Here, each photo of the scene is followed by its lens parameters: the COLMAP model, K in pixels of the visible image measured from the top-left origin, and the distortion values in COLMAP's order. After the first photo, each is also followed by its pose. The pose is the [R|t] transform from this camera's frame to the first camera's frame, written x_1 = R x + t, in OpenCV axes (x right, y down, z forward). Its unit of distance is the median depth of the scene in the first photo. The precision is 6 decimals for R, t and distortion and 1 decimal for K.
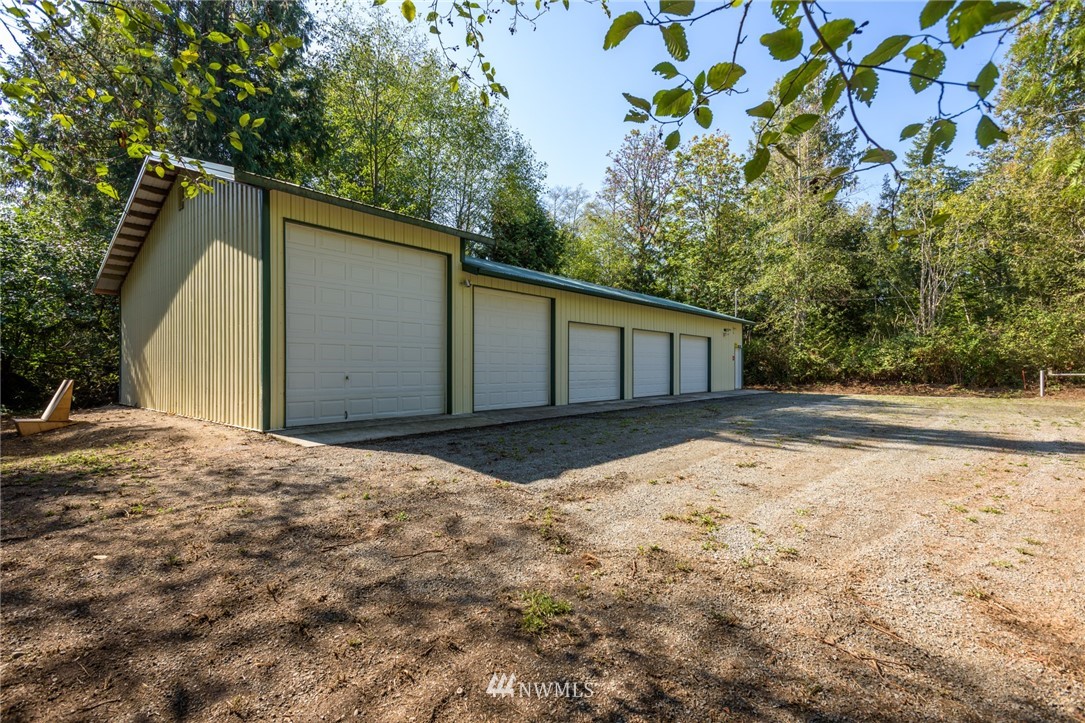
lens RADIAL K [[505.1, 0, 542.5], [0, 505.1, 361.5], [0, 0, 1]] dist [-0.000778, -0.000061]
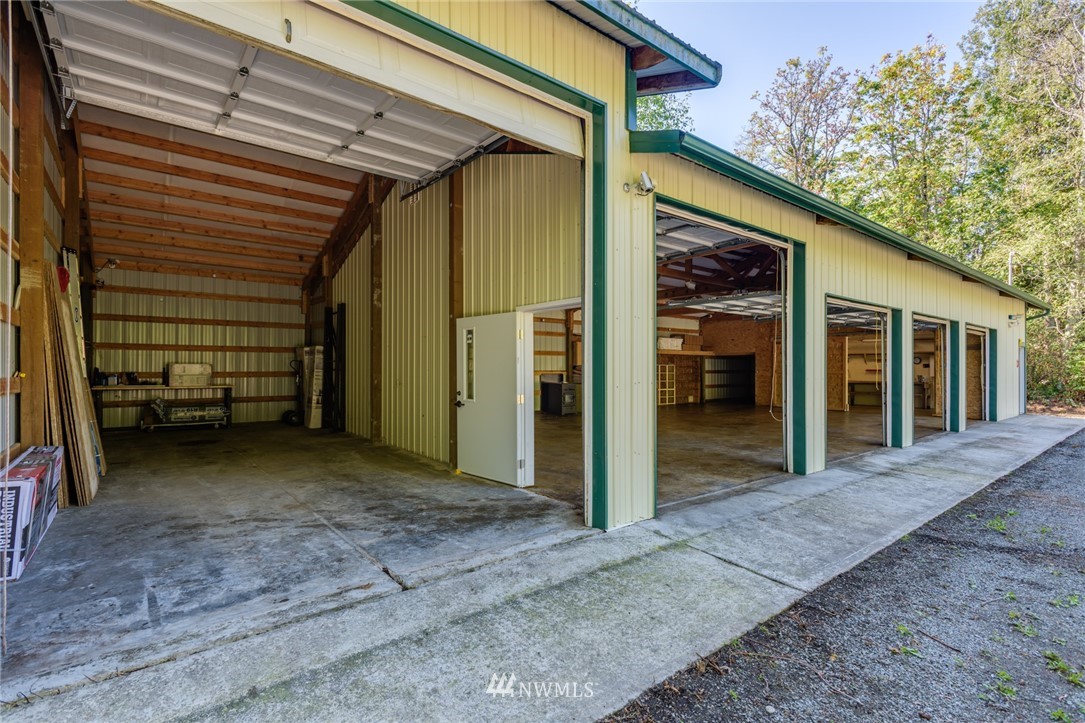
lens RADIAL K [[511.7, 0, 542.5], [0, 511.7, 361.5], [0, 0, 1]] dist [0.004149, 0.000183]
pose [[0.982579, -0.001611, -0.185841, -0.043164], [0.001619, 0.999999, -0.000113, -0.006014], [0.185841, -0.000189, 0.982580, 0.171747]]
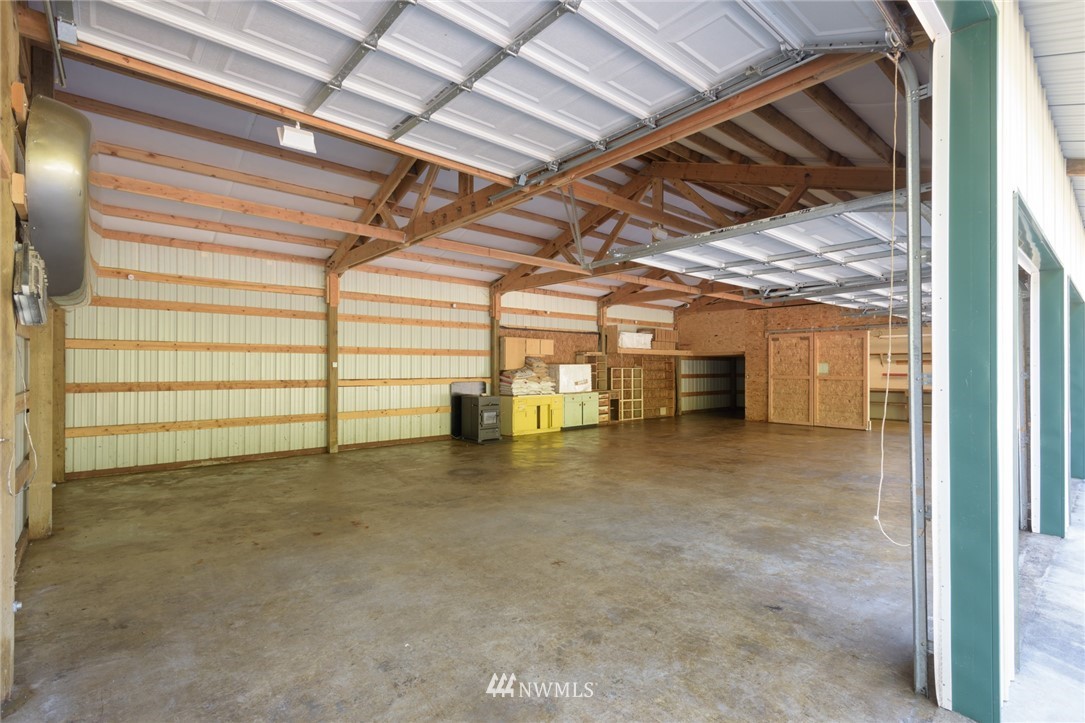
lens RADIAL K [[505.1, 0, 542.5], [0, 505.1, 361.5], [0, 0, 1]] dist [-0.000778, -0.000061]
pose [[0.989688, -0.002466, -0.143220, -0.037806], [0.002579, 0.999996, 0.000605, -0.006710], [0.143218, -0.000968, 0.989691, 0.220537]]
